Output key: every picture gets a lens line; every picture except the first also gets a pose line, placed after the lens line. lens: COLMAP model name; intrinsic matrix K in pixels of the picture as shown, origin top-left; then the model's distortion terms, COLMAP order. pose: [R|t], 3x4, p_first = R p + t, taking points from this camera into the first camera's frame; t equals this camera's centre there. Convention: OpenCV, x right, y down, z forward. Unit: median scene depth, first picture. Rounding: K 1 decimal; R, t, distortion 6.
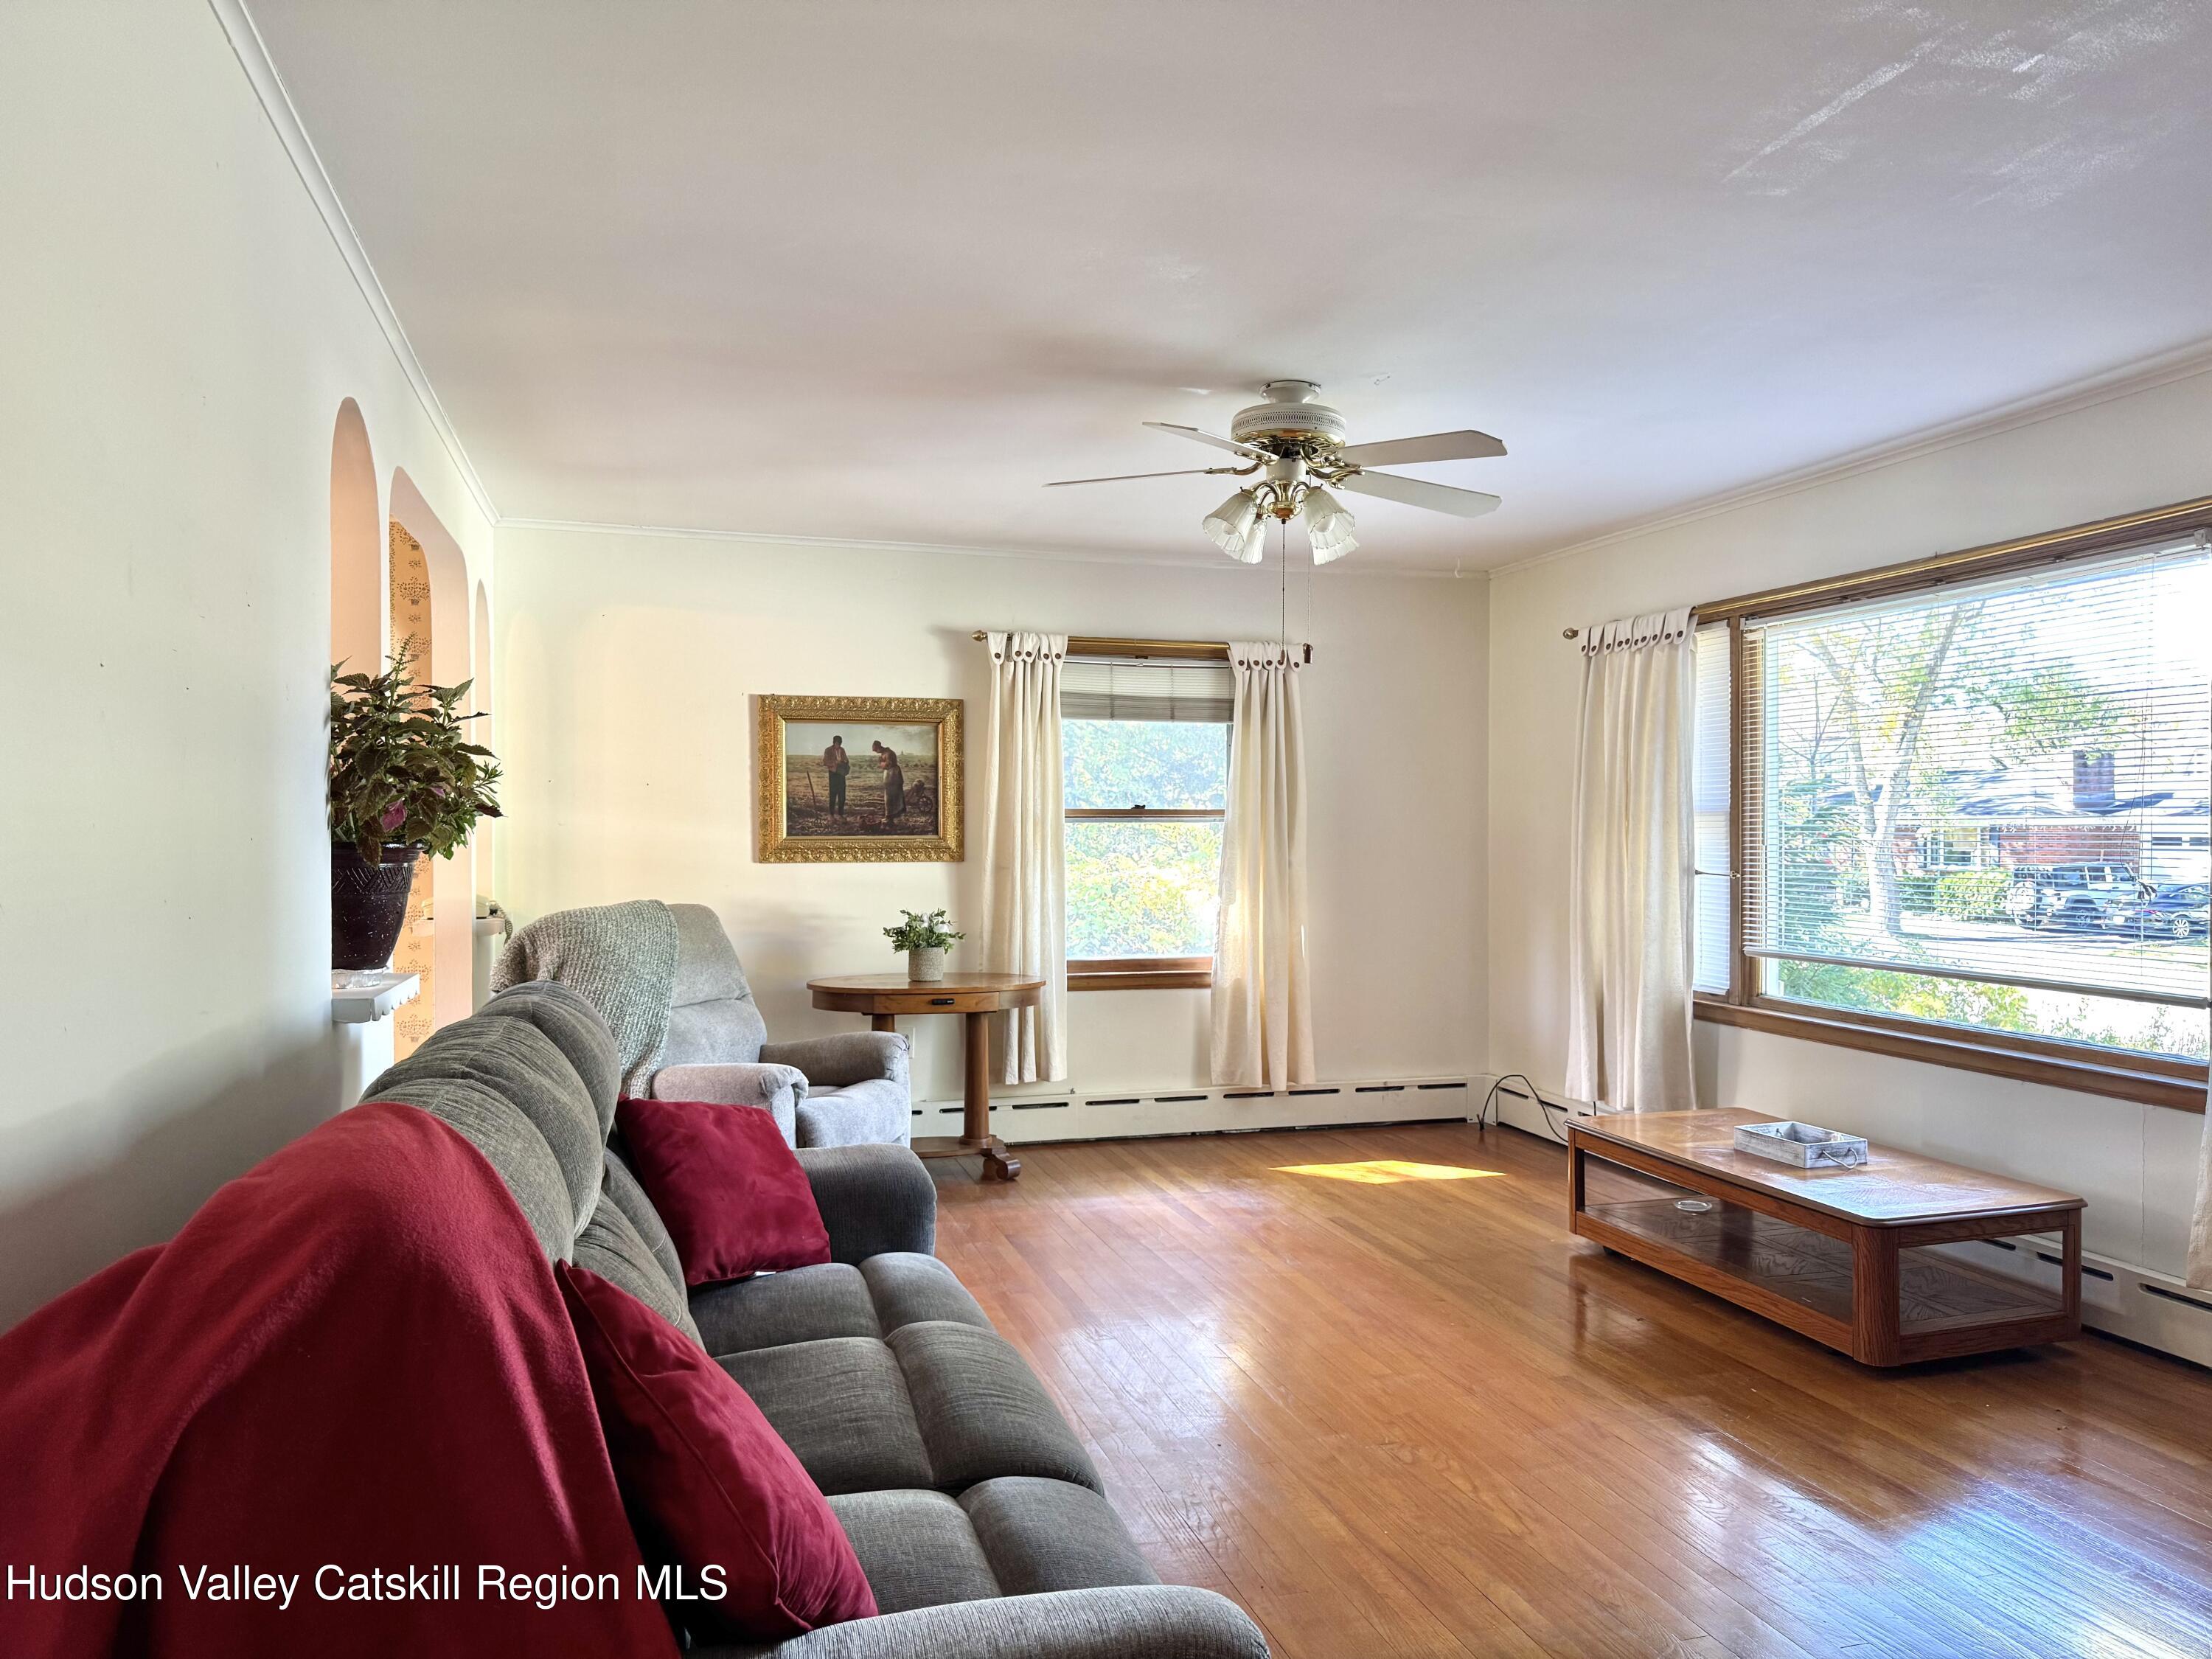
lens RADIAL K [[1594.6, 0, 1106.0], [0, 1594.6, 829.5], [0, 0, 1]] dist [0.002663, 0.000548]
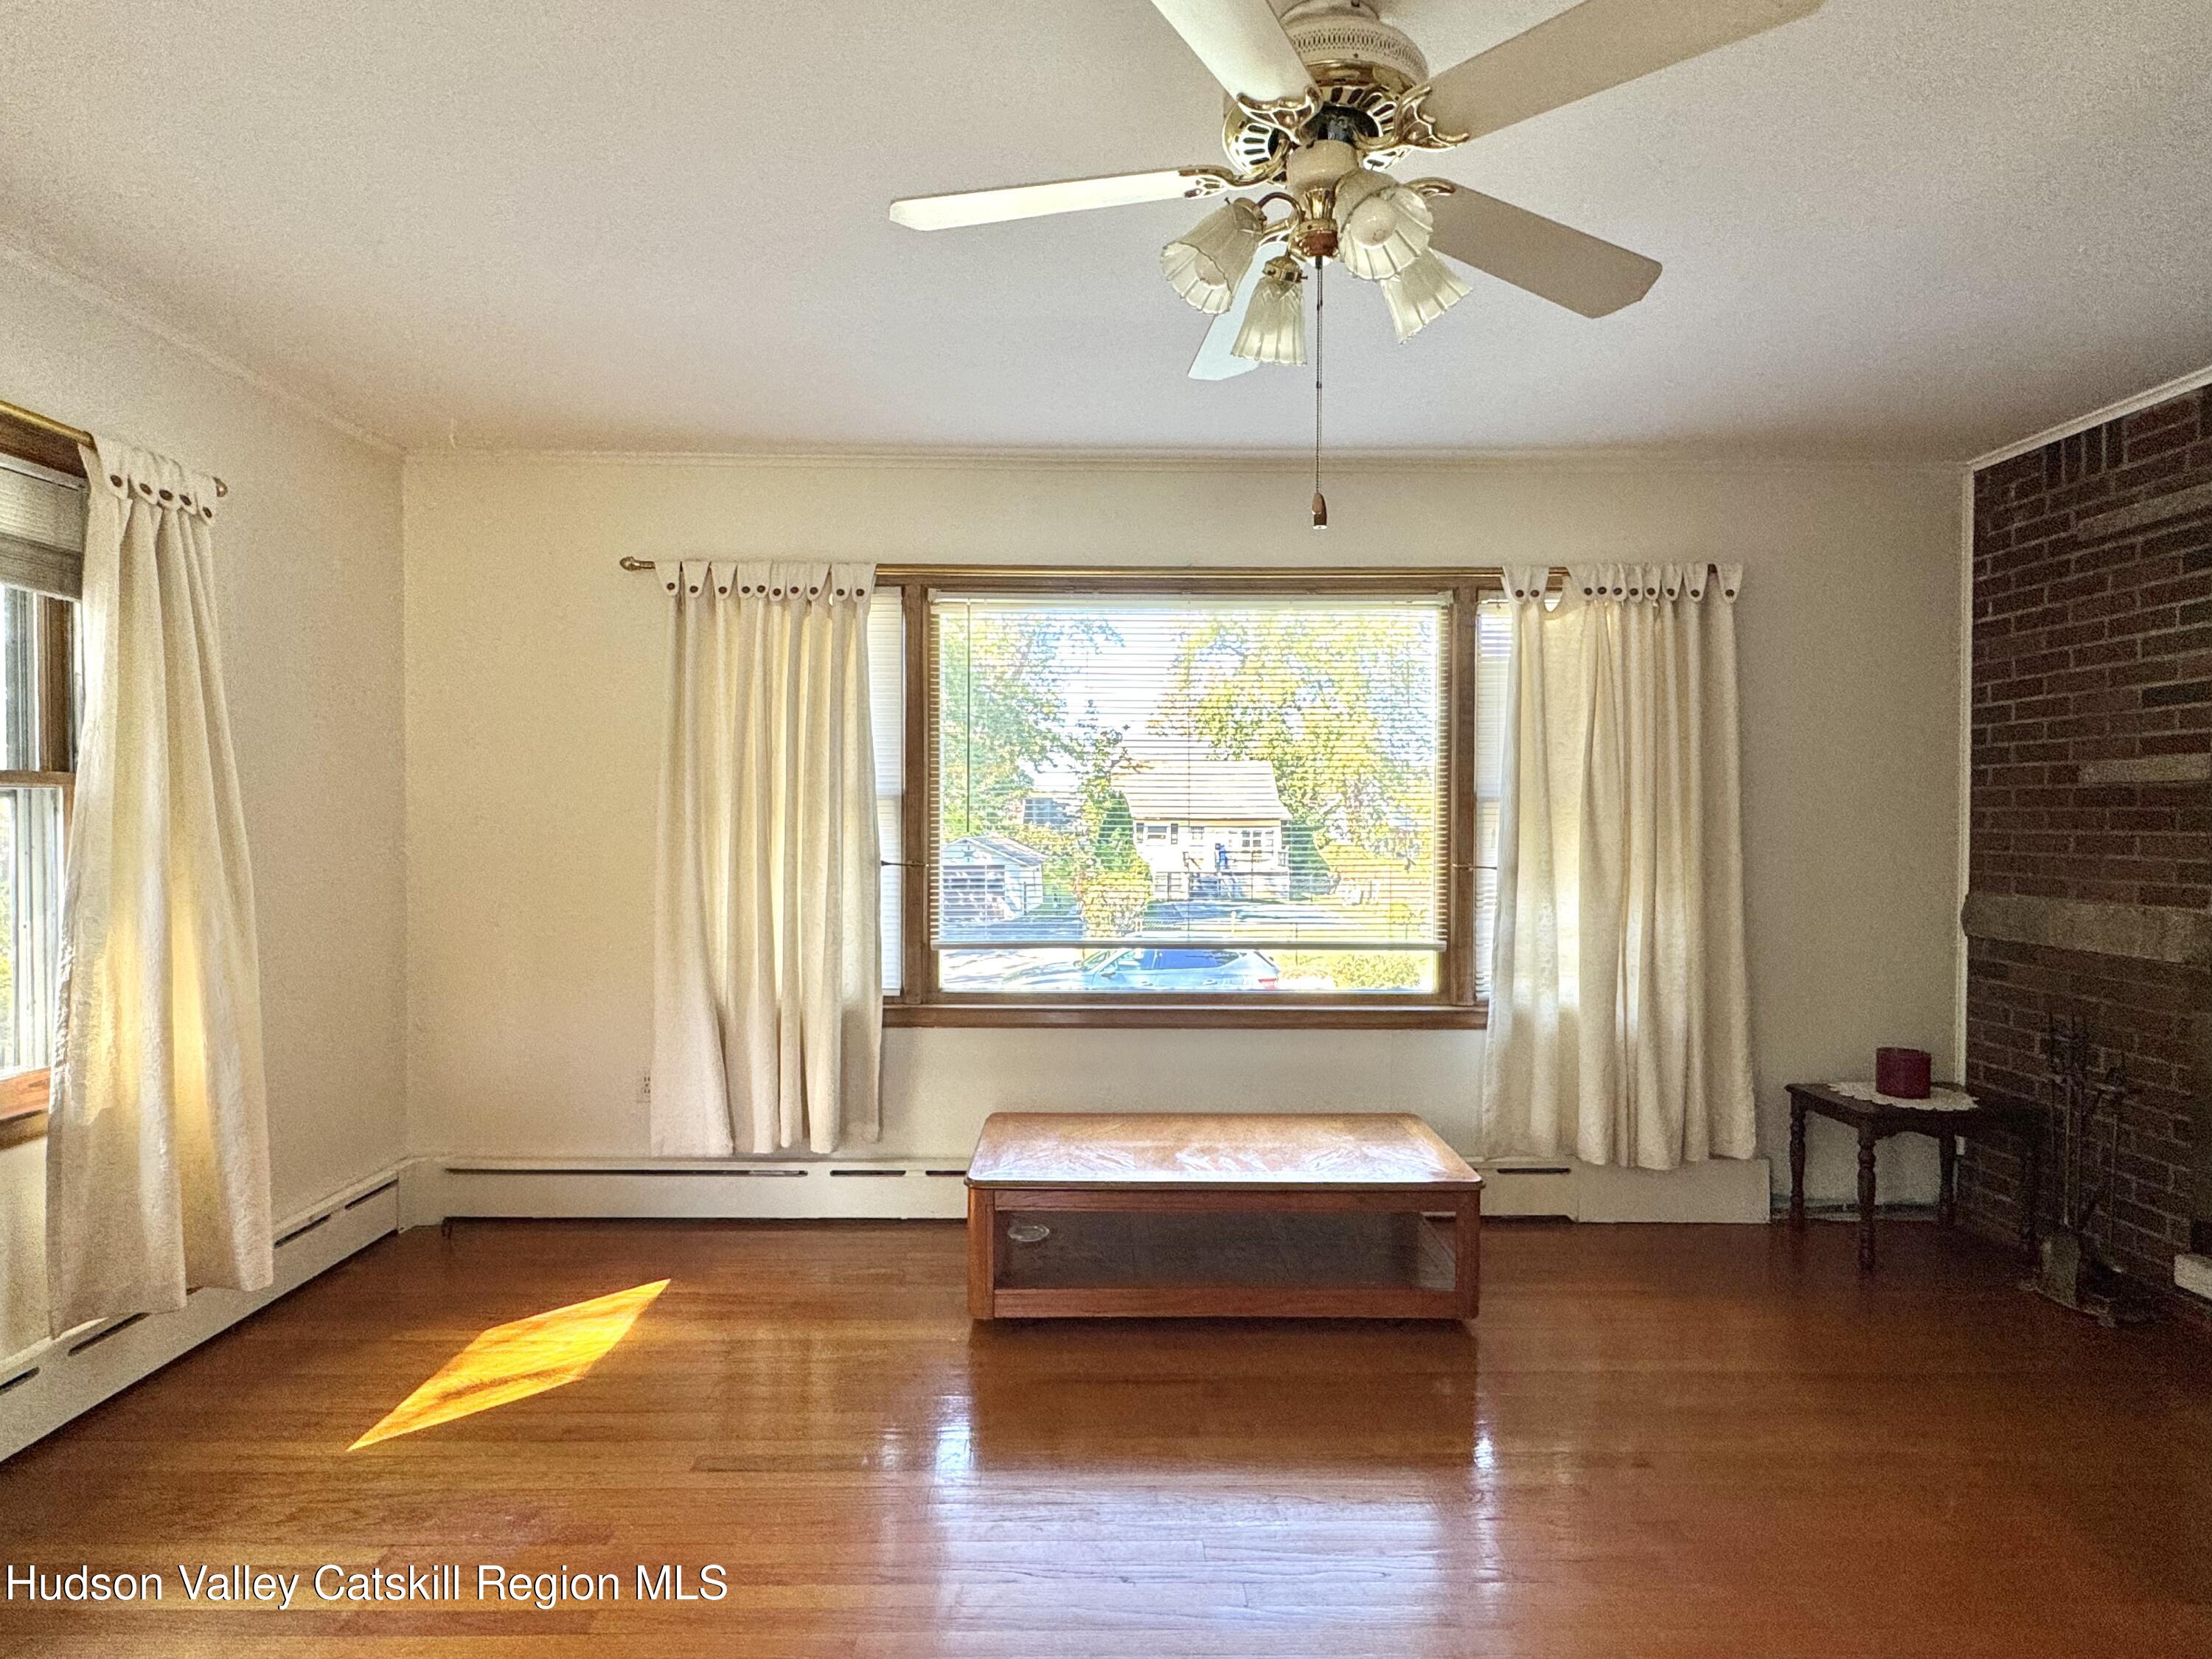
lens RADIAL K [[1153.2, 0, 1106.0], [0, 1153.2, 829.5], [0, 0, 1]] dist [0.003452, 0.000455]
pose [[0.260711, -0.009771, 0.965368, -0.217123], [-0.002818, 0.999937, 0.010882, 0.000606], [-0.965413, -0.005558, 0.260667, 0.700521]]
